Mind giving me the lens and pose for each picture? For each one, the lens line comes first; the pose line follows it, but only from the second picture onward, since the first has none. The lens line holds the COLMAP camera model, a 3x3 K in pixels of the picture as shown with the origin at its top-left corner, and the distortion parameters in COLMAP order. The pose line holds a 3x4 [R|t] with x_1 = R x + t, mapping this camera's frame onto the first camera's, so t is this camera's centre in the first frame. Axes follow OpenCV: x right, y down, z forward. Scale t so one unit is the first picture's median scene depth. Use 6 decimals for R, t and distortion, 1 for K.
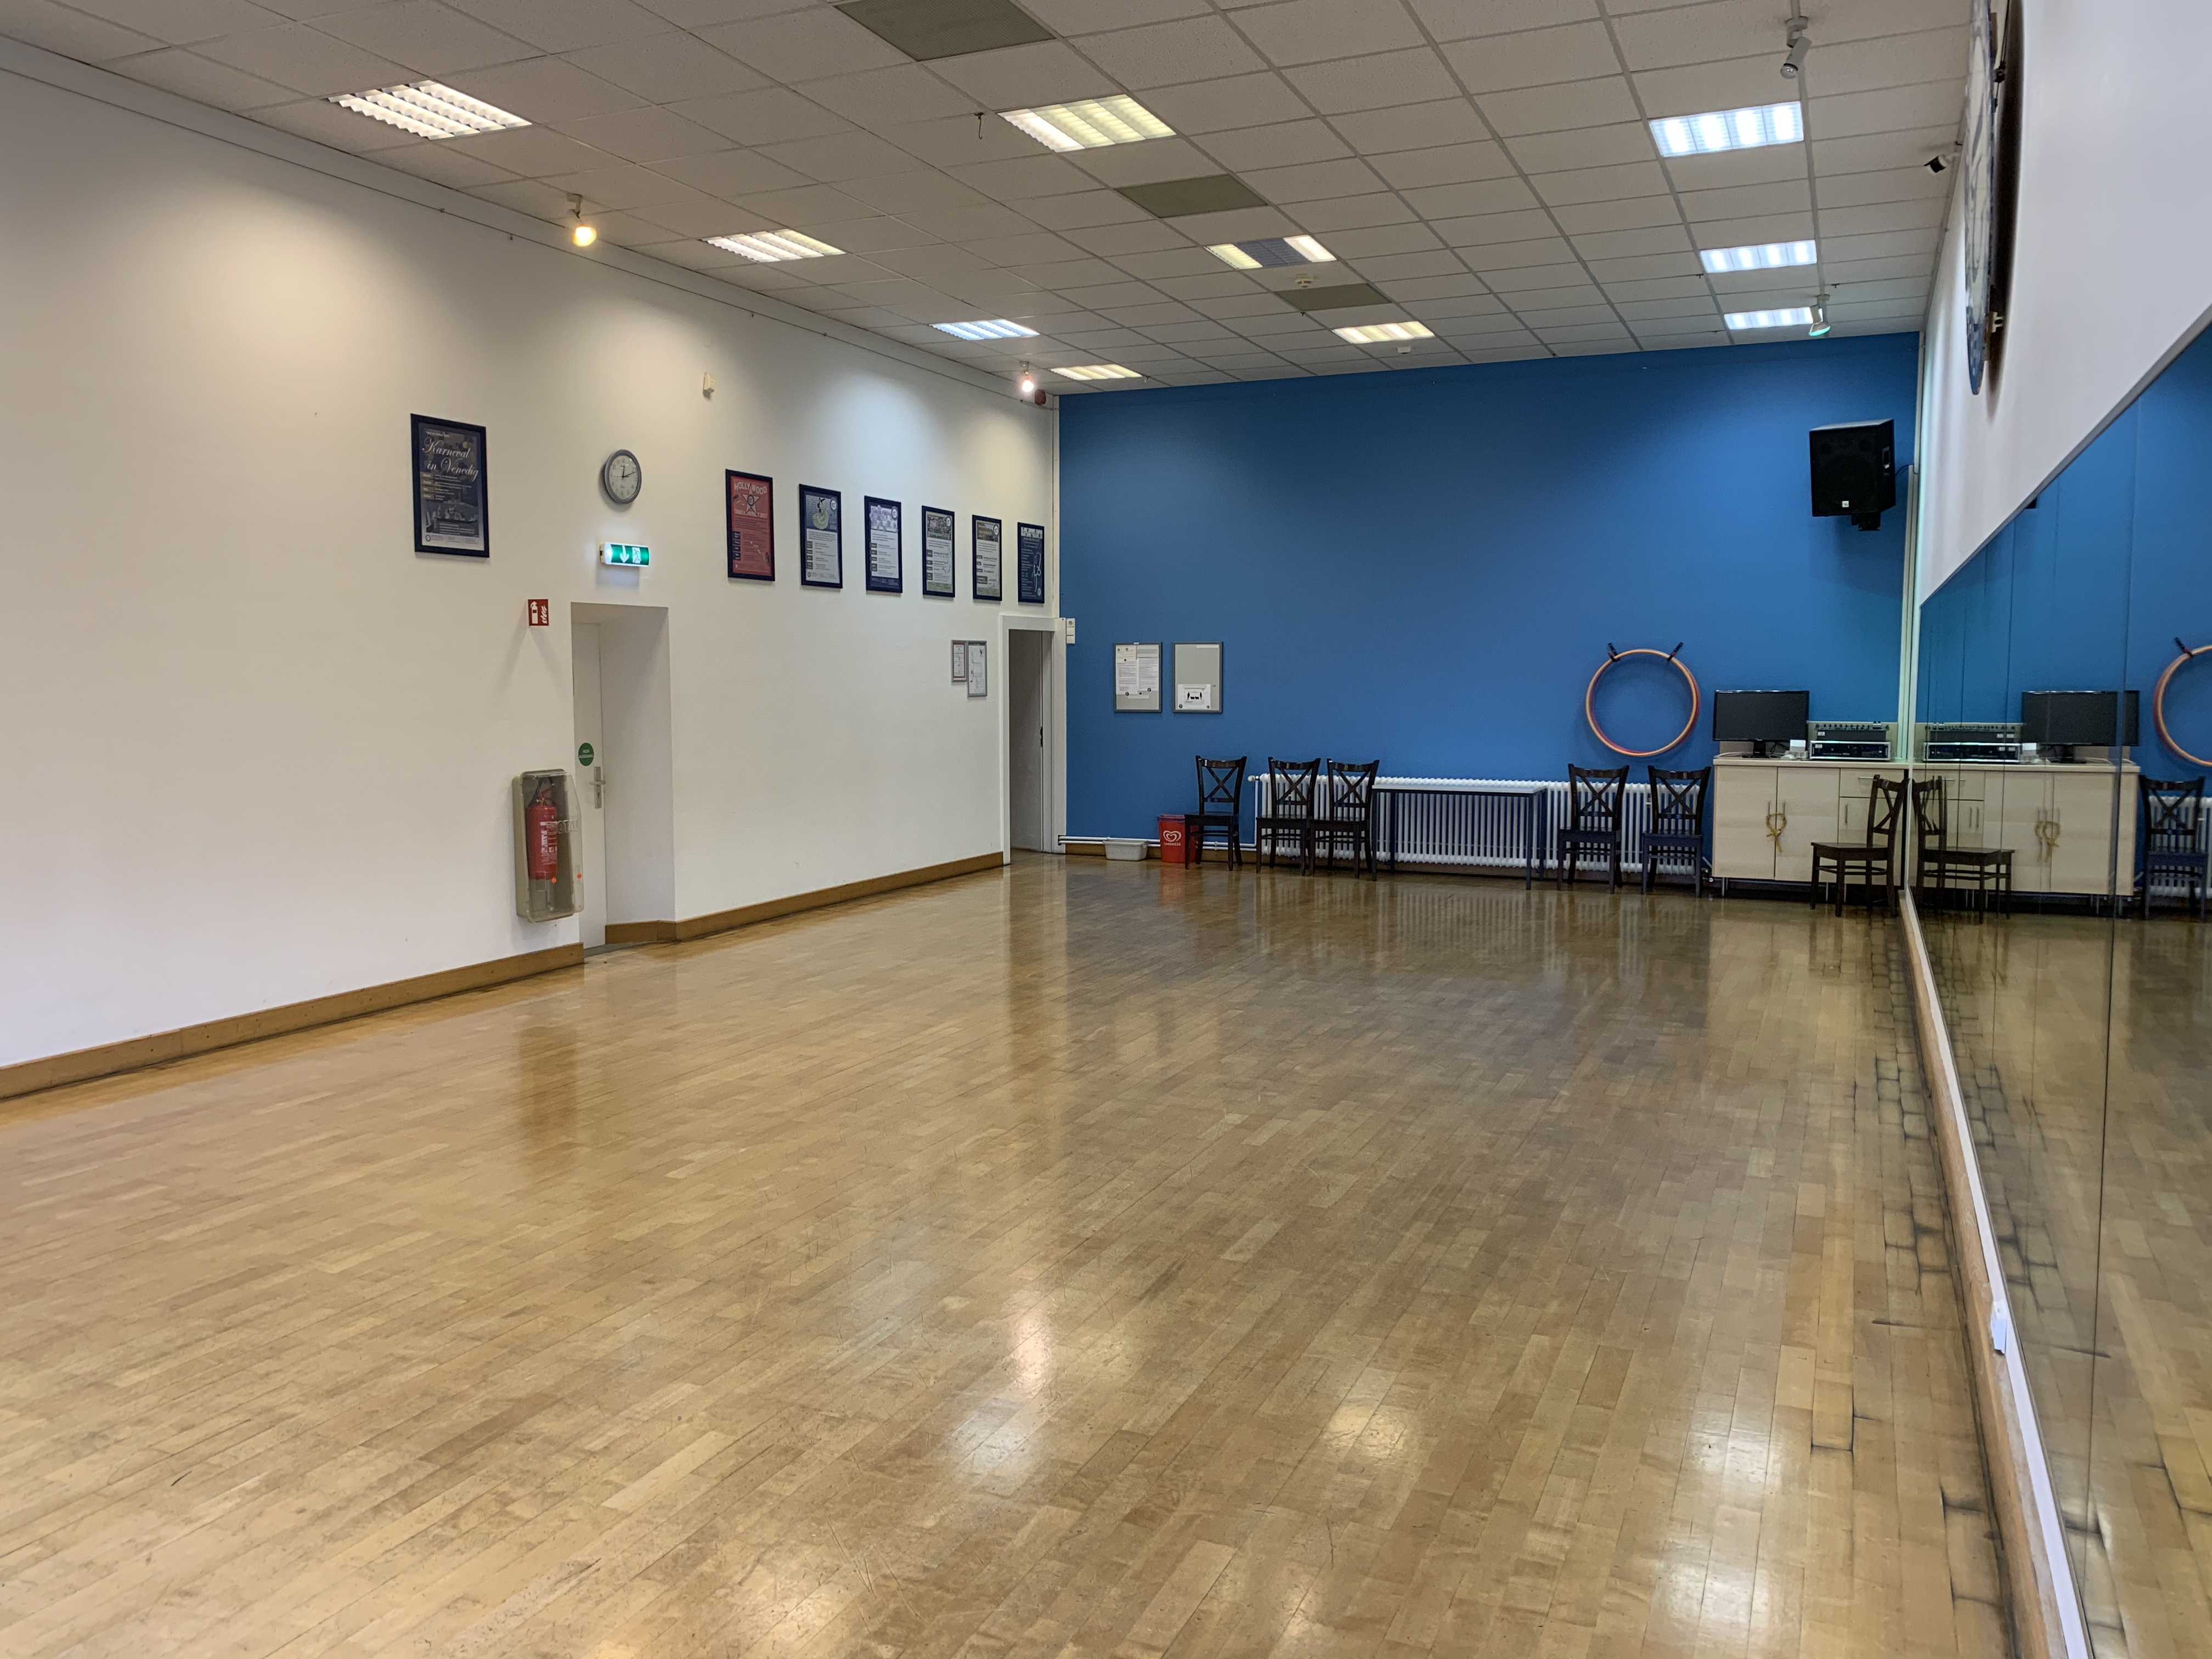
lens RADIAL K [[1695.9, 0, 1105.9], [0, 1695.9, 889.5], [0, 0, 1]] dist [0.025009, -0.004529]
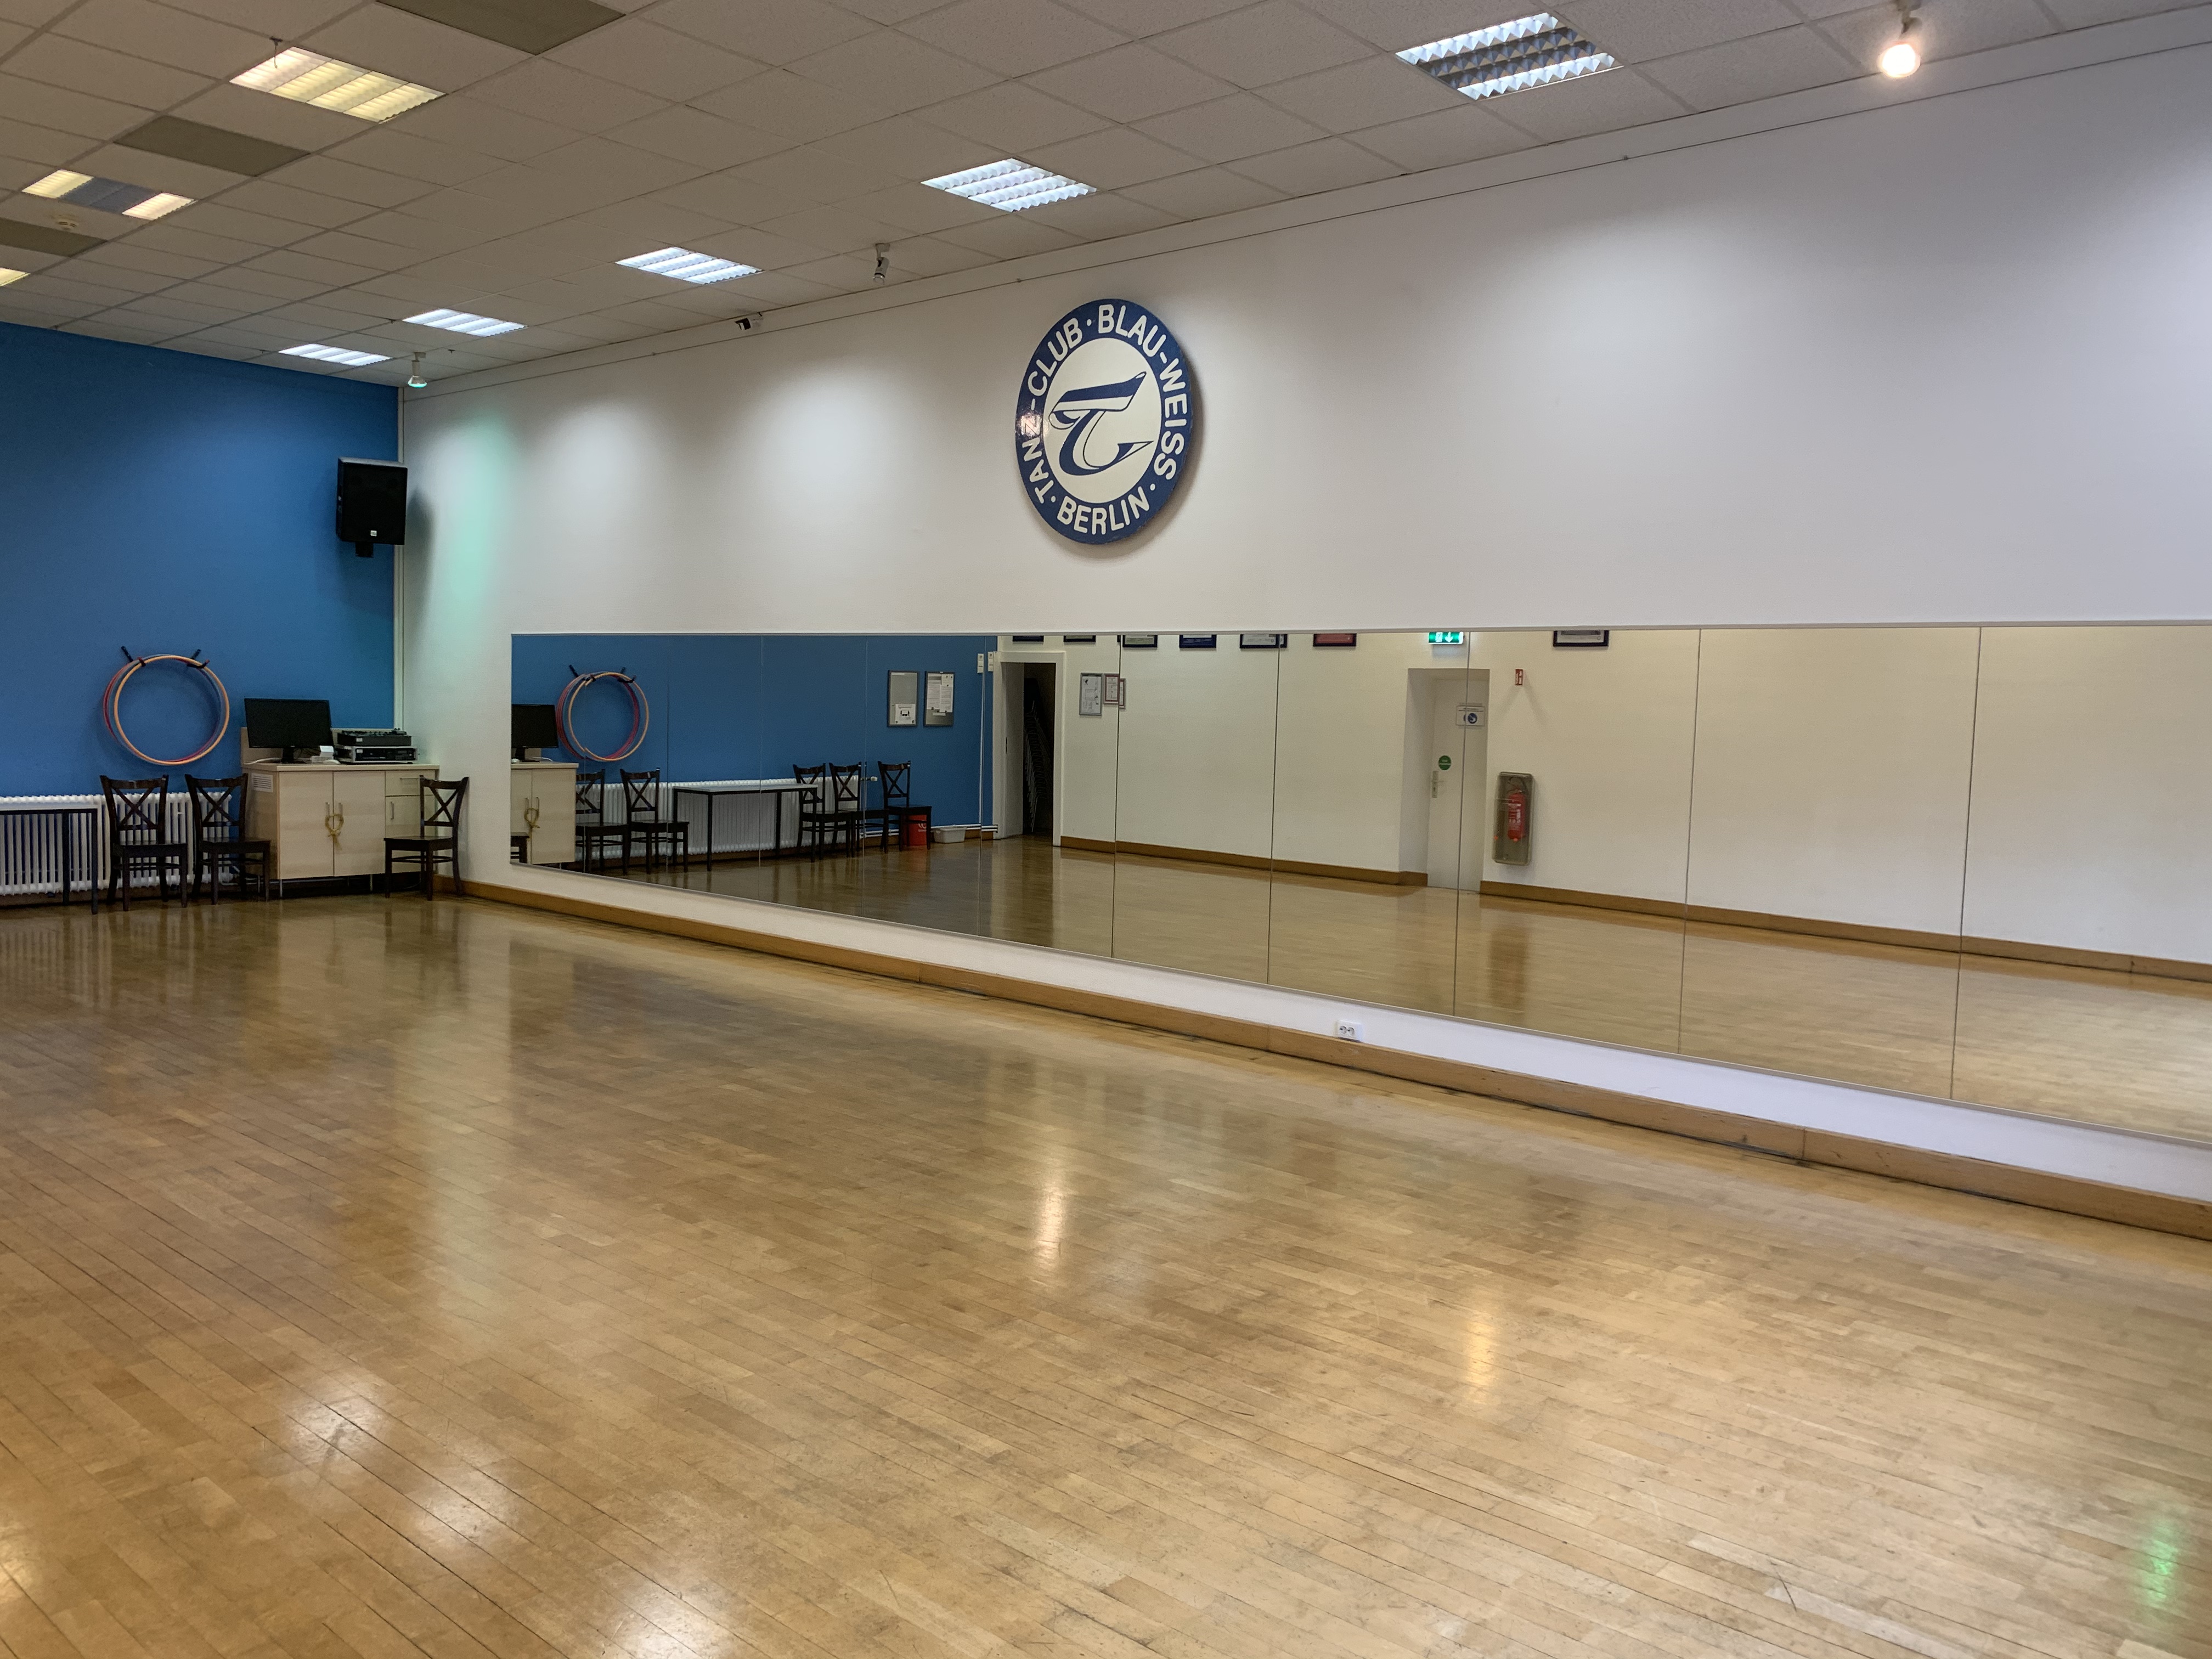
lens RADIAL K [[1695.9, 0, 1105.9], [0, 1695.9, 889.5], [0, 0, 1]] dist [0.025009, -0.004529]
pose [[0.294429, -0.099013, 0.950530, -0.507531], [0.097823, 0.992517, 0.073086, -0.029822], [-0.950654, 0.071465, 0.301911, 0.226415]]
